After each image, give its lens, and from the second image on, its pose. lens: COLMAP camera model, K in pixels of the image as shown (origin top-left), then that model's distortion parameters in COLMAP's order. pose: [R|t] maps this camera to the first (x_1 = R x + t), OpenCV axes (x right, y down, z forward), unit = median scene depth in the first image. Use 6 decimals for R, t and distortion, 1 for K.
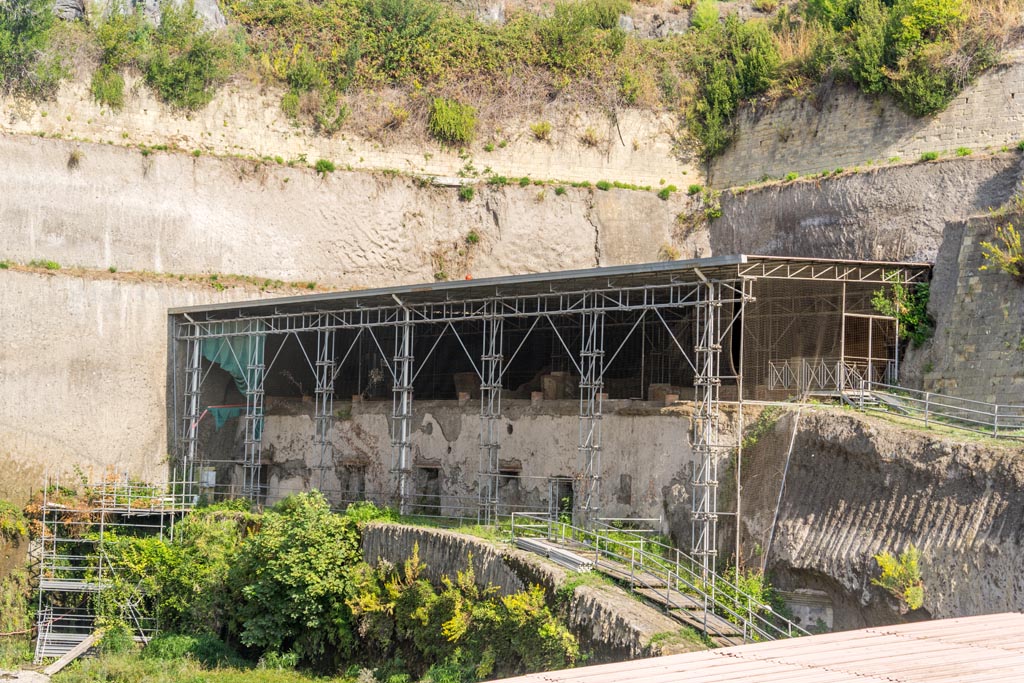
lens RADIAL K [[2063.8, 0, 512.7], [0, 2063.8, 359.4], [0, 0, 1]] dist [0.138352, 0.074045]
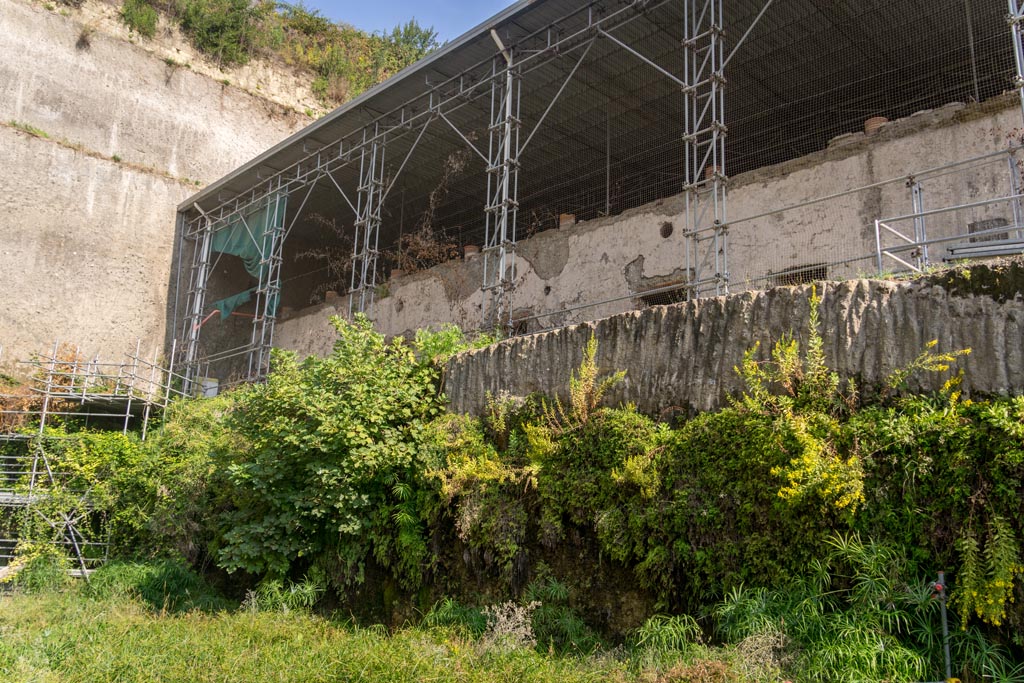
lens RADIAL K [[822.4, 0, 518.5], [0, 822.4, 335.6], [0, 0, 1]] dist [0.063253, -0.079189]
pose [[0.986634, 0.042266, 0.157377, -0.078833], [-0.013055, 0.983174, -0.182202, 0.103463], [-0.162431, 0.177712, 0.970585, 0.677453]]
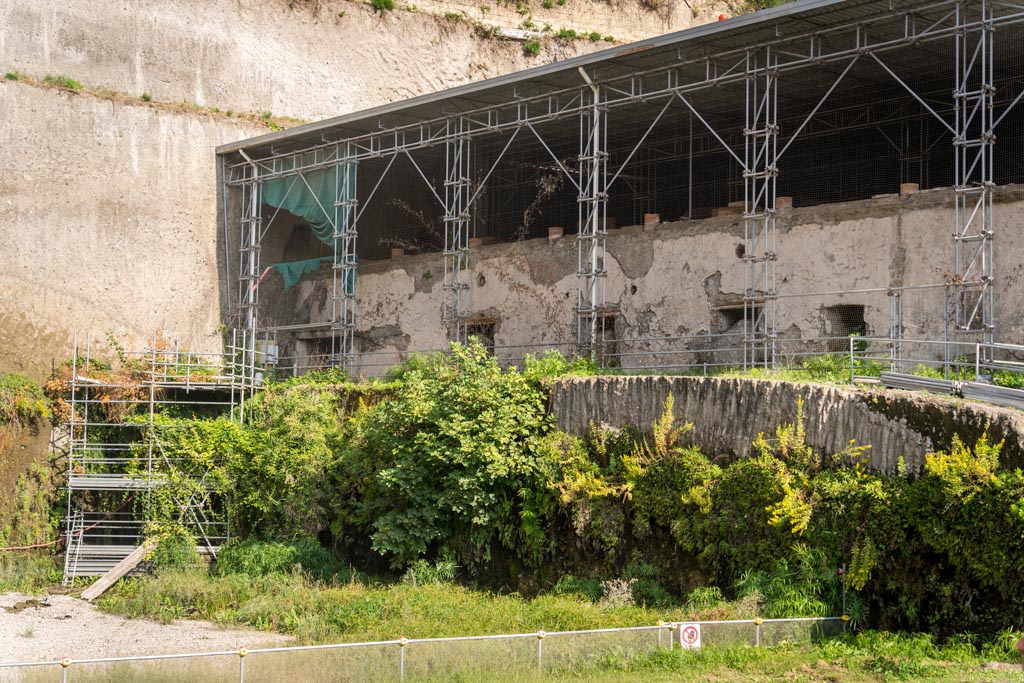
lens RADIAL K [[1488.2, 0, 512.0], [0, 1488.2, 341.5], [0, 0, 1]] dist [0.102081, -0.052578]
pose [[0.992581, -0.007341, 0.121367, -0.131680], [0.008559, 0.999918, -0.009517, 0.062937], [-0.121287, 0.010485, 0.992562, 0.430671]]
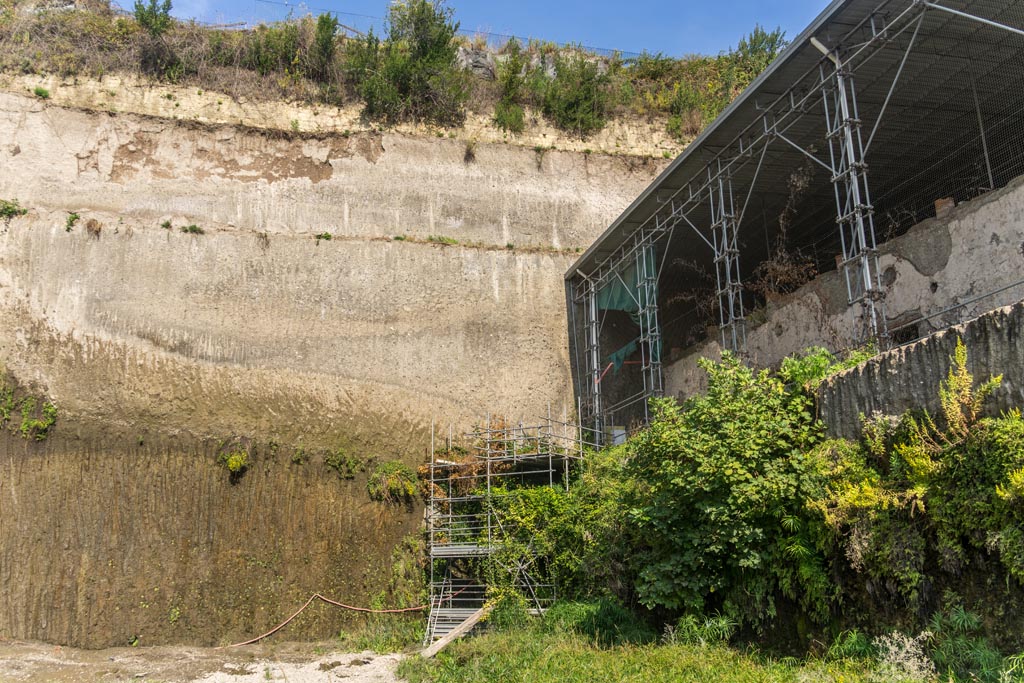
lens RADIAL K [[853.0, 0, 509.3], [0, 853.0, 337.9], [0, 0, 1]] dist [0.065670, -0.084653]
pose [[0.934507, -0.137603, -0.328272, -0.063626], [0.065853, 0.973170, -0.220460, 0.102239], [0.349800, 0.184404, 0.918496, 0.659877]]
